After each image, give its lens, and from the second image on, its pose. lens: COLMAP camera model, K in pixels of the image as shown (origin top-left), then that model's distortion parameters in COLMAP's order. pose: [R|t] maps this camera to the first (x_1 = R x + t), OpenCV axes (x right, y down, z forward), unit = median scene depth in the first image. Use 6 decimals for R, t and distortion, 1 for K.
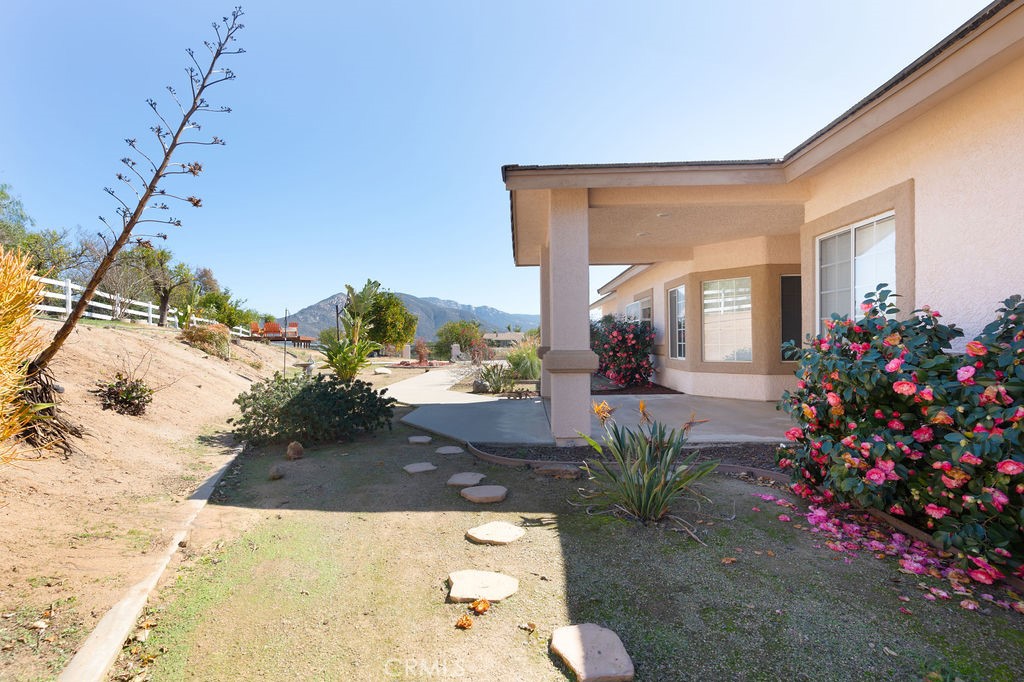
lens RADIAL K [[498.4, 0, 512.0], [0, 498.4, 341.0], [0, 0, 1]] dist [0.000764, 0.000202]
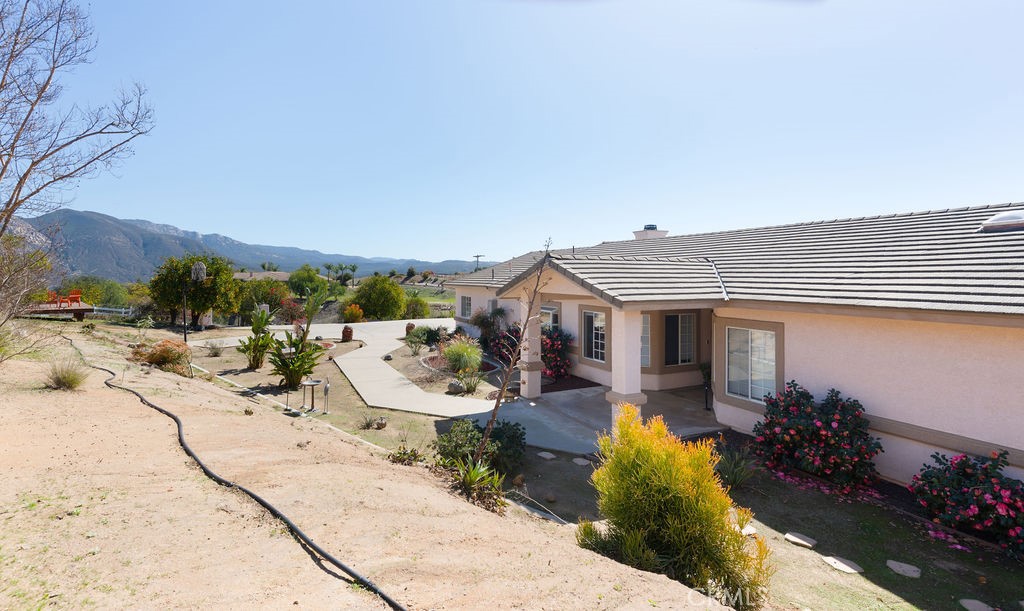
lens RADIAL K [[496.5, 0, 512.5], [0, 496.5, 267.2], [0, 0, 1]] dist [-0.001501, -0.000140]
pose [[0.881992, 0.019035, 0.470880, -2.192360], [-0.011217, 0.999749, -0.019403, -0.784563], [-0.471131, 0.011831, 0.881984, -0.739708]]
